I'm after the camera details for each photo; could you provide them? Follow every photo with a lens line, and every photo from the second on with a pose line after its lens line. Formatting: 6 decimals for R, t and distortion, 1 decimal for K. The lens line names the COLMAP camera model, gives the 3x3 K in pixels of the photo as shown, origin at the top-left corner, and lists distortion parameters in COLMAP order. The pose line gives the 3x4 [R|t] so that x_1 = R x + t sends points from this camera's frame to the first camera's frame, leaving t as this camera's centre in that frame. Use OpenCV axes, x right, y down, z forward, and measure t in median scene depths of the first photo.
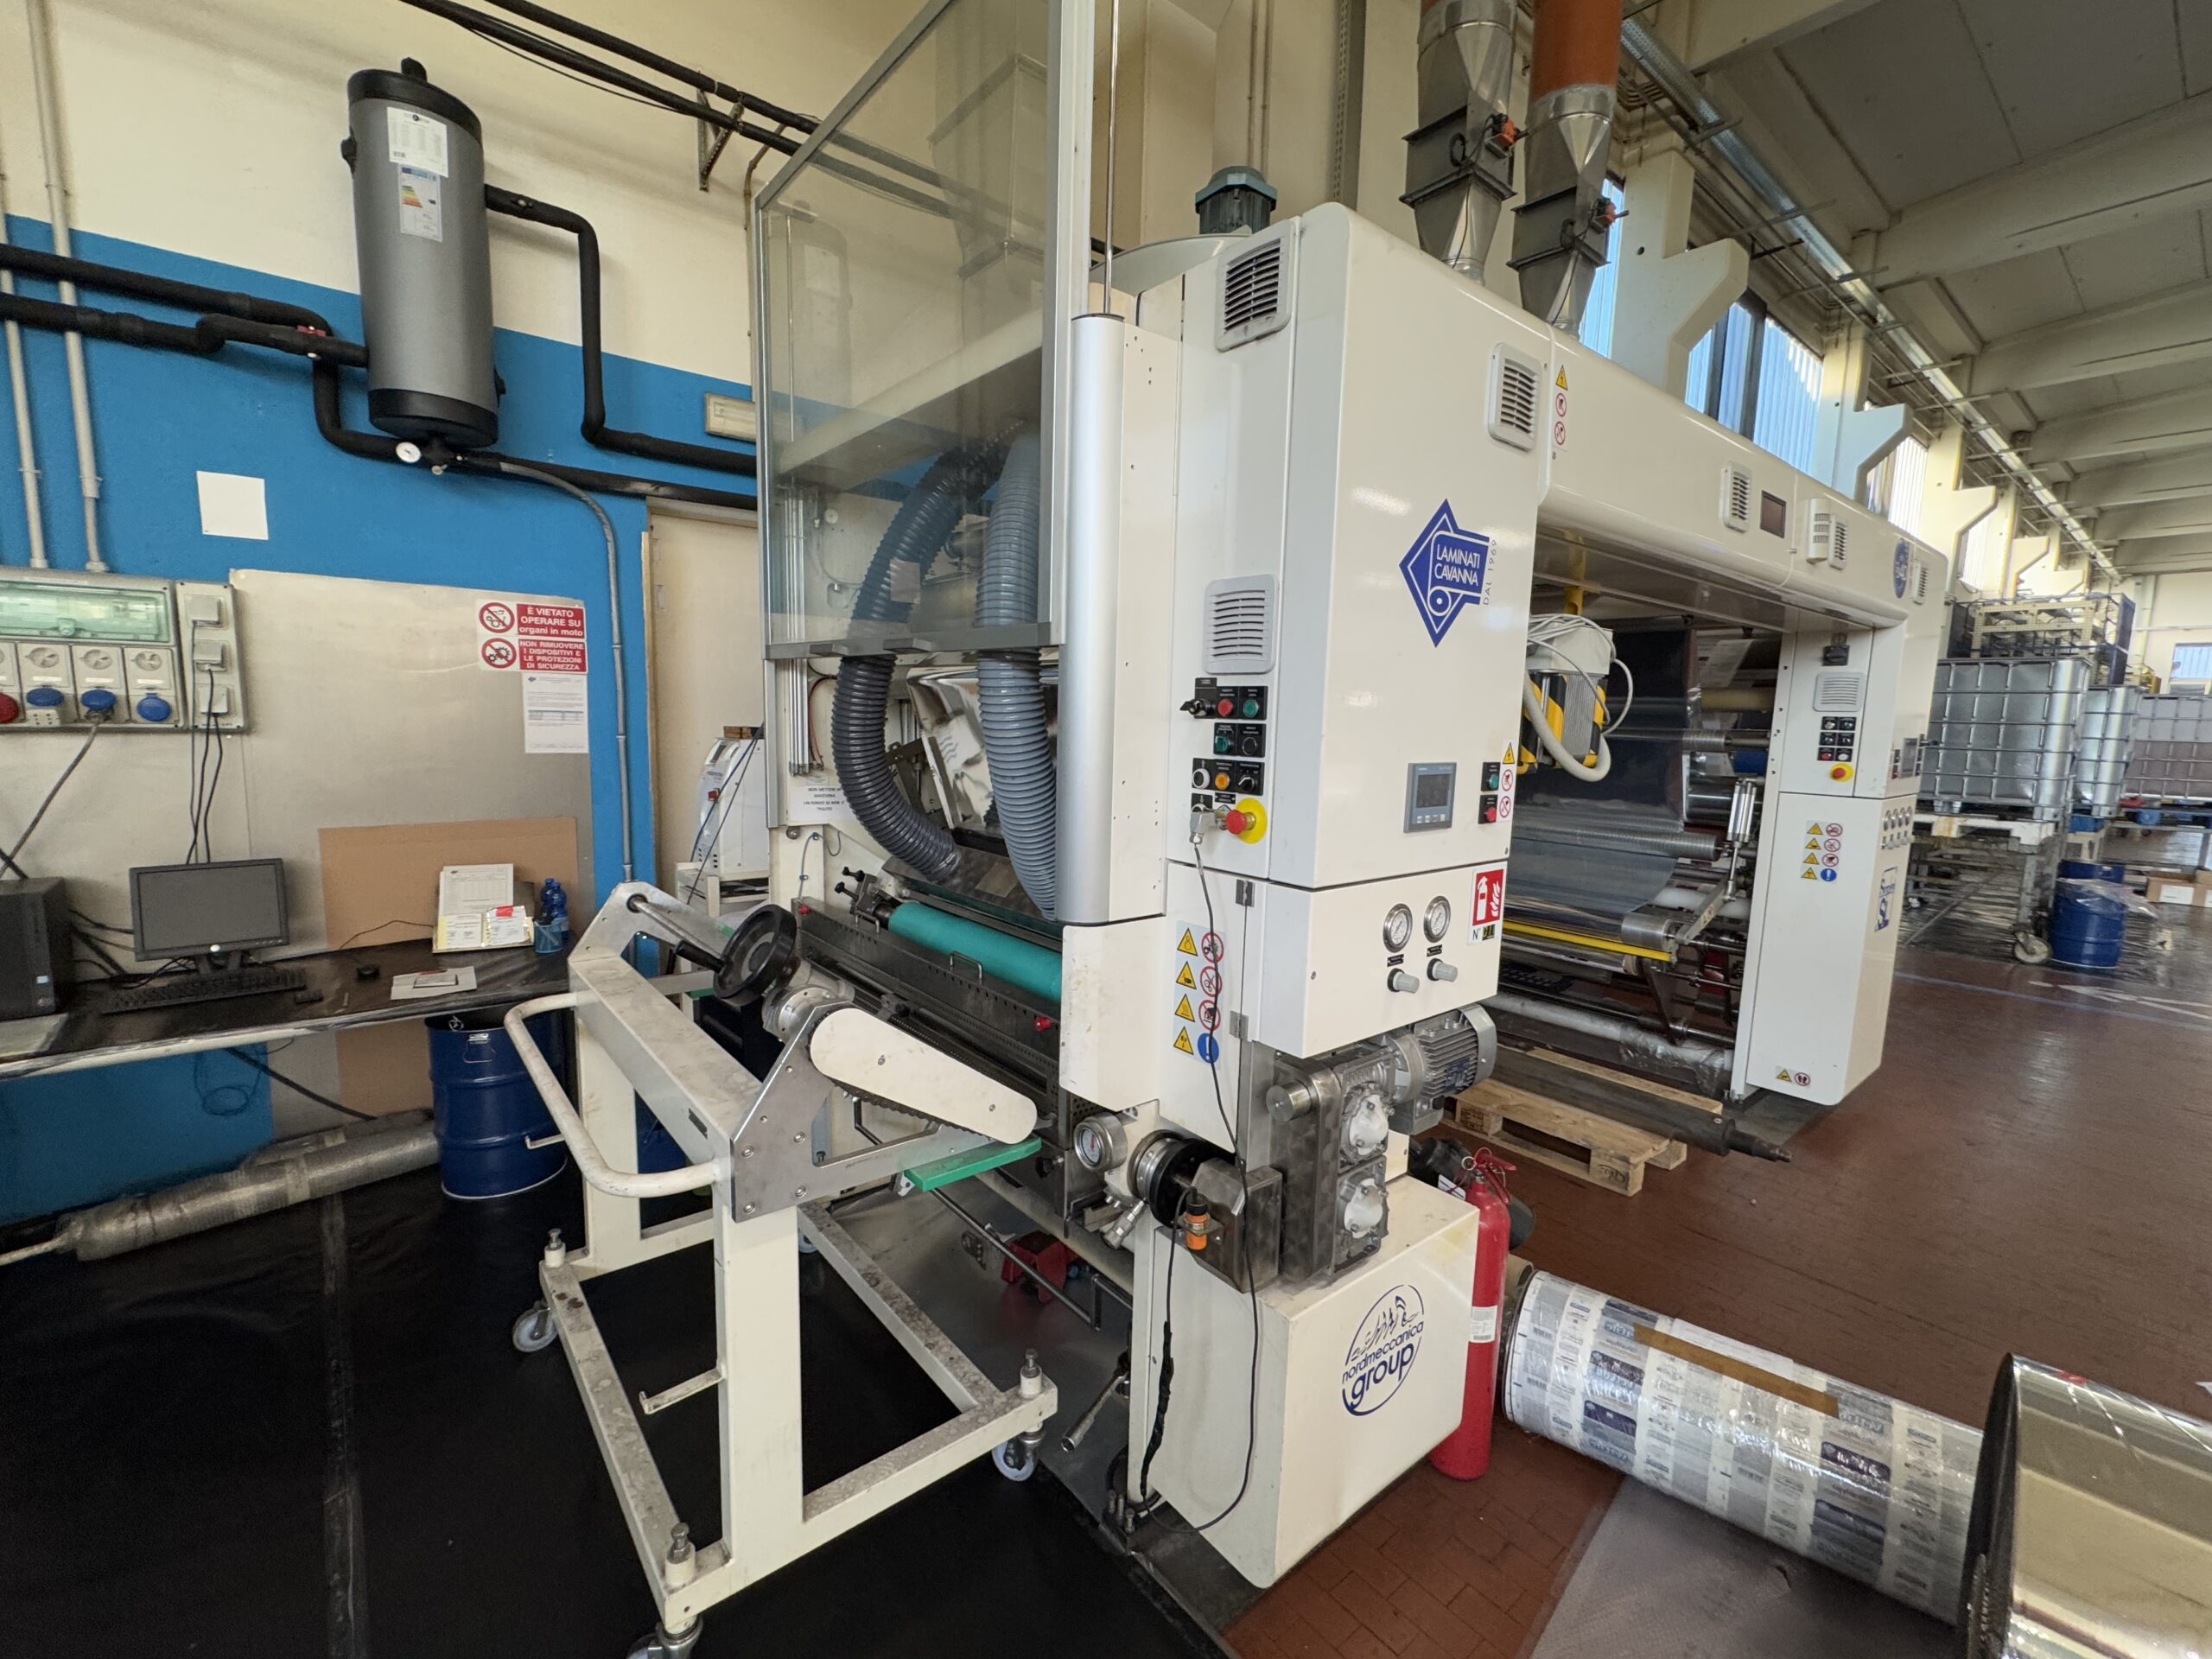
lens RADIAL K [[943.1, 0, 1103.9], [0, 943.1, 834.2], [0, 0, 1]] dist [-0.000394, -0.000982]
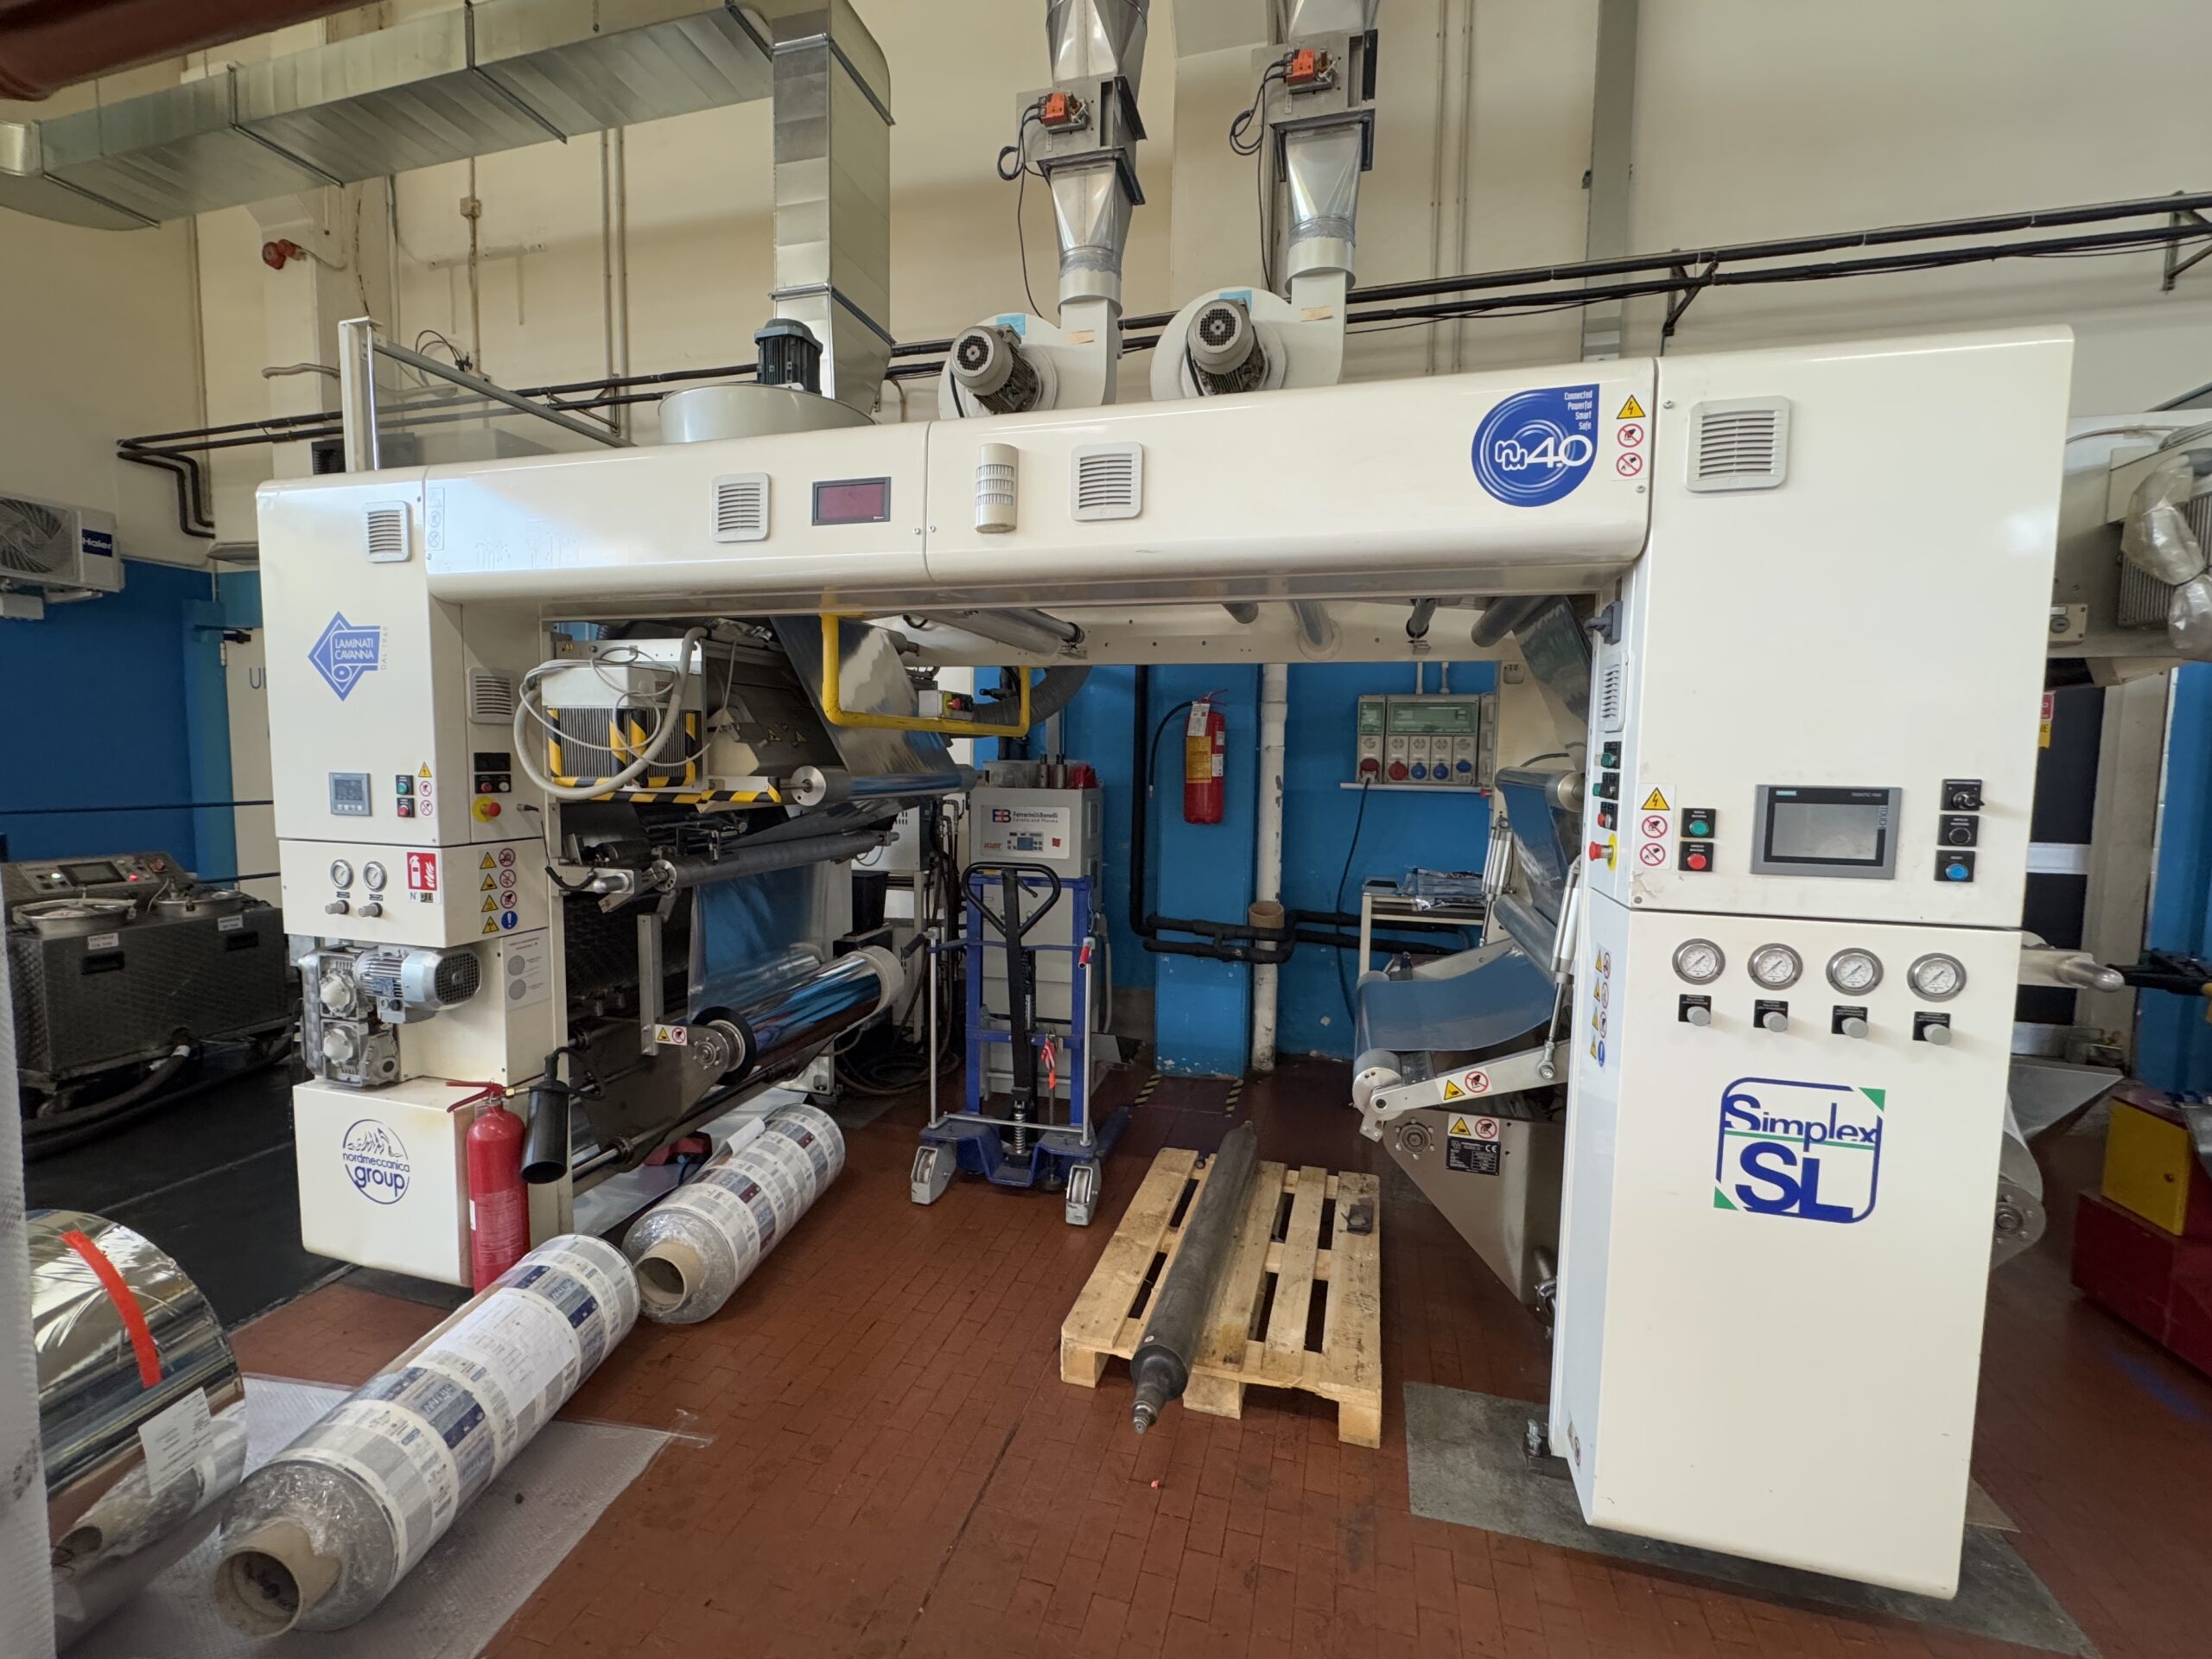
lens RADIAL K [[943.1, 0, 1106.8], [0, 943.1, 831.2], [0, 0, 1]] dist [-0.000394, -0.000982]
pose [[0.582043, 0.047878, -0.811747, 2.339838], [-0.101835, 0.994698, -0.014350, -0.083778], [0.806756, 0.091017, 0.583833, 1.090468]]
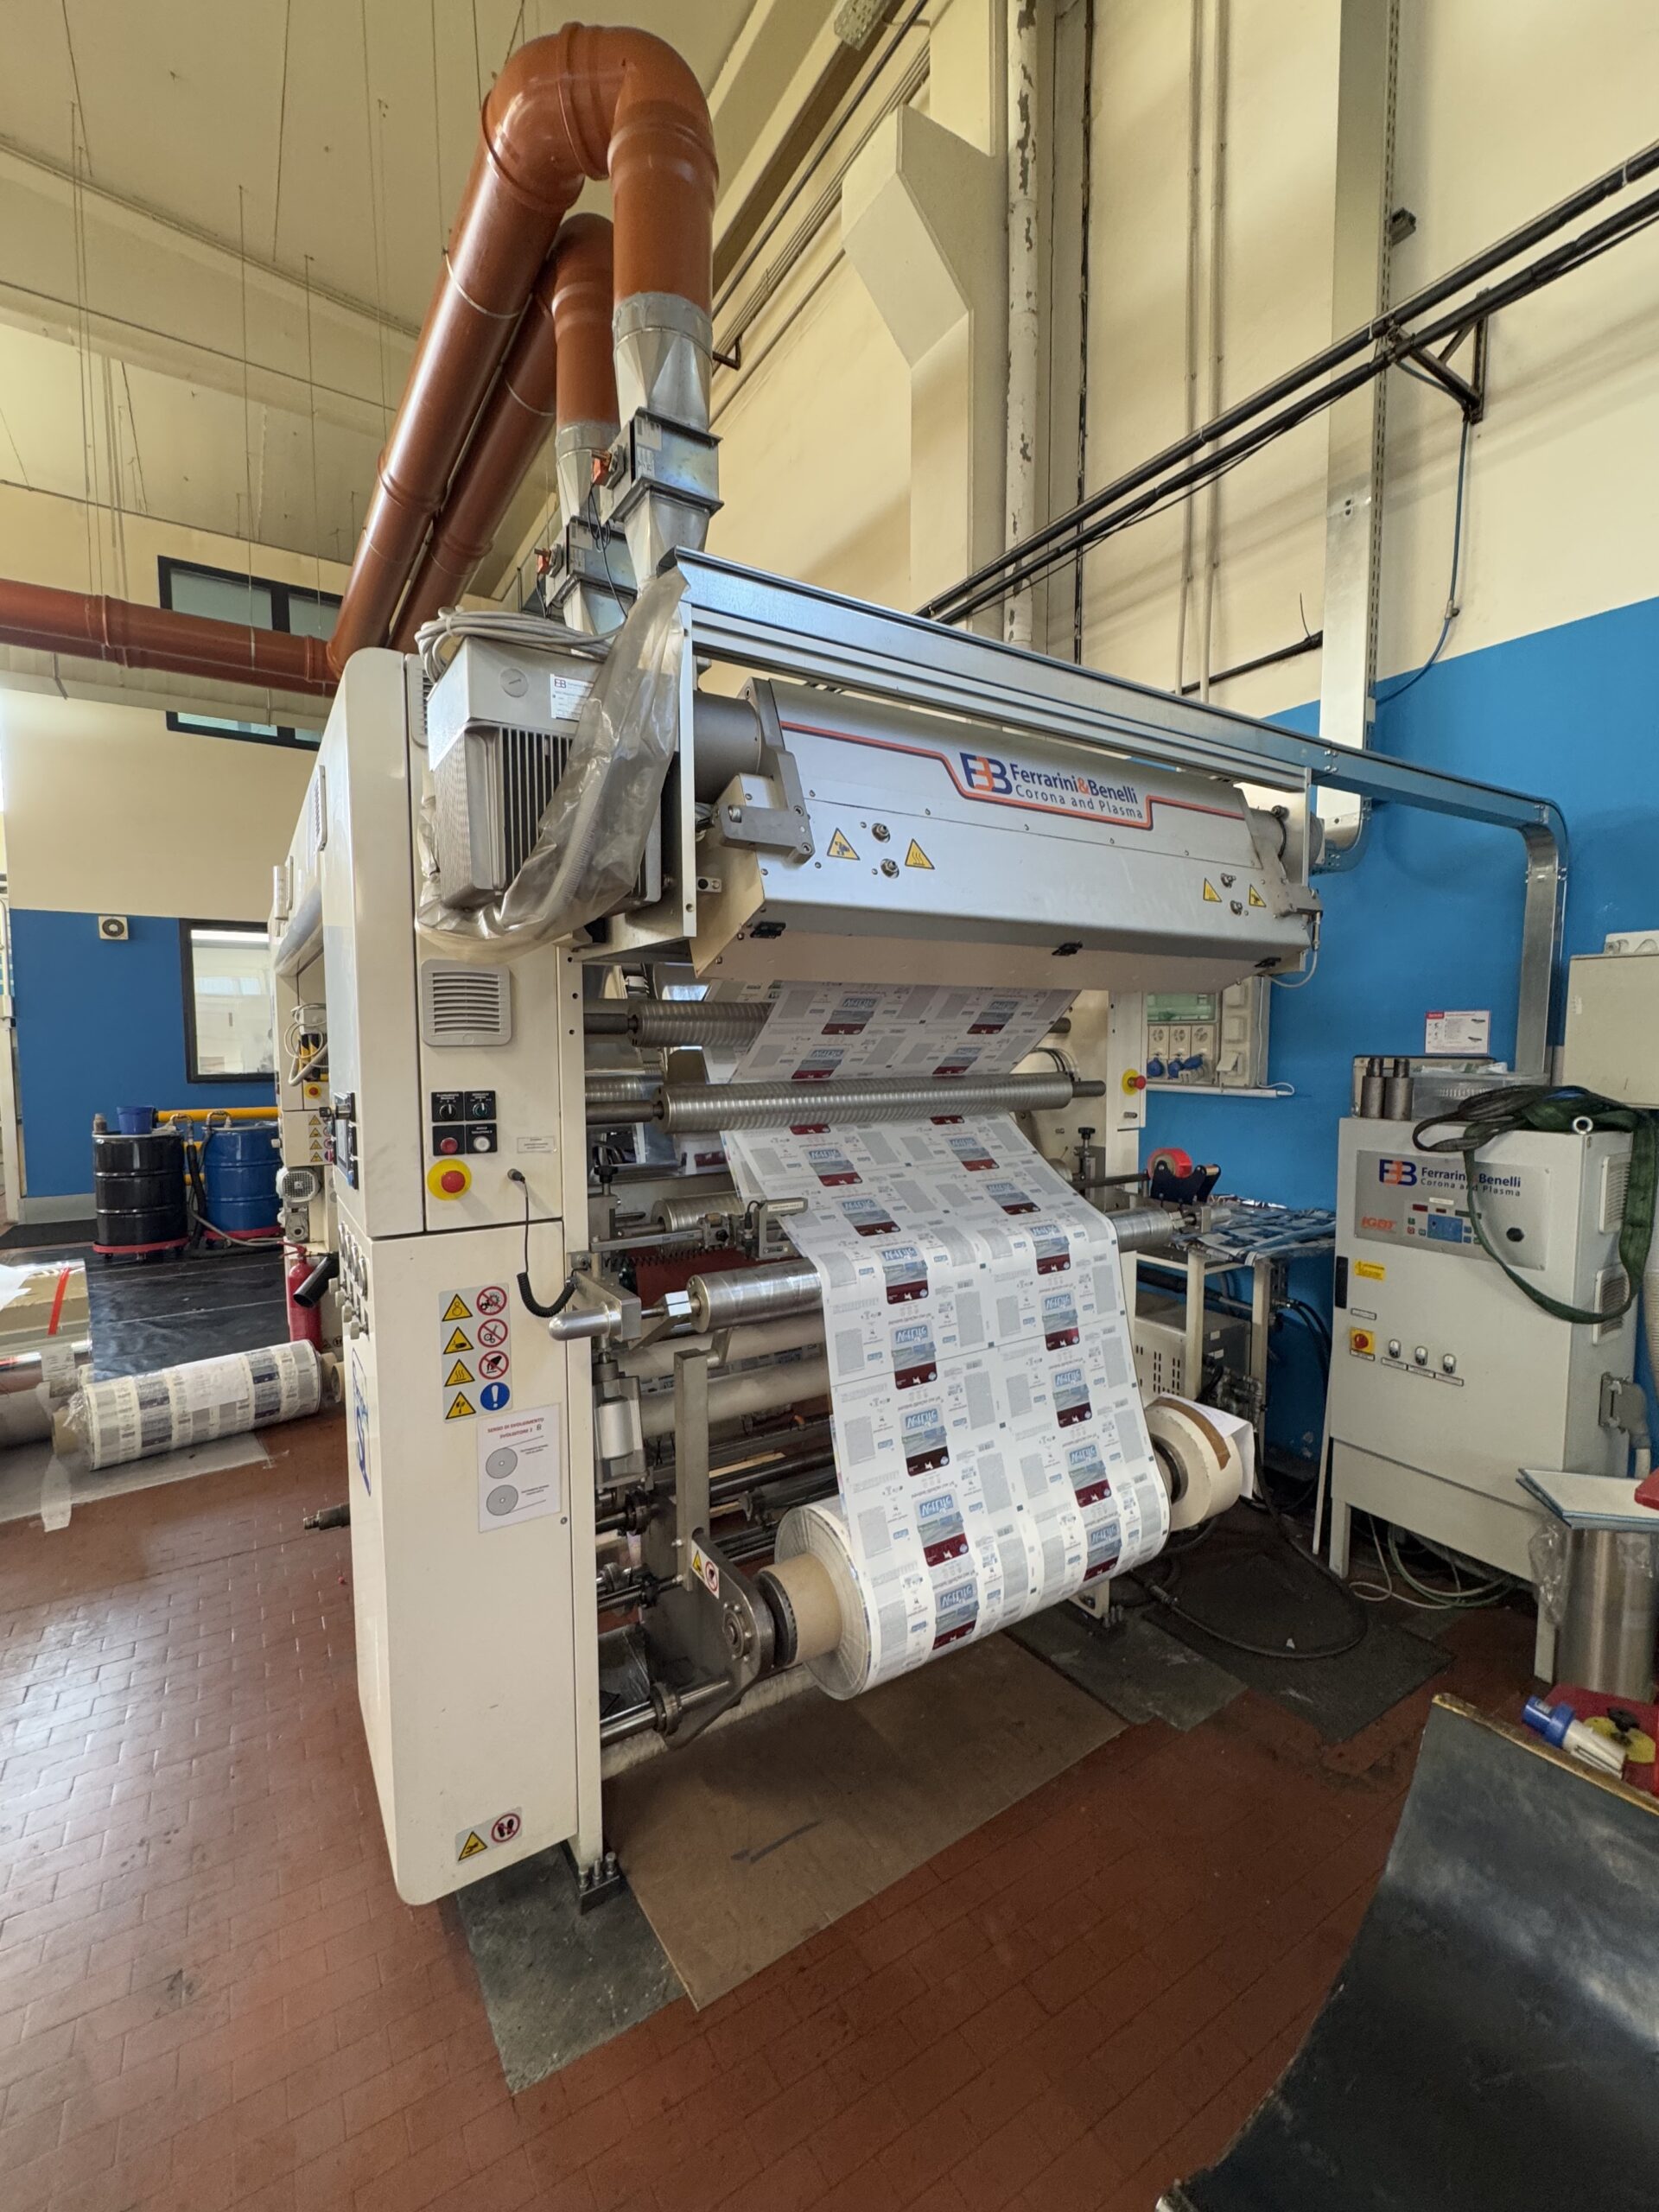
lens RADIAL K [[943.1, 0, 825.0], [0, 943.1, 1103.4], [0, 0, 1]] dist [-0.000394, -0.000982]
pose [[-0.120175, 0.044051, -0.991775, 3.018751], [-0.123935, 0.990534, 0.059013, -0.350439], [0.984986, 0.130007, -0.113578, 2.971669]]
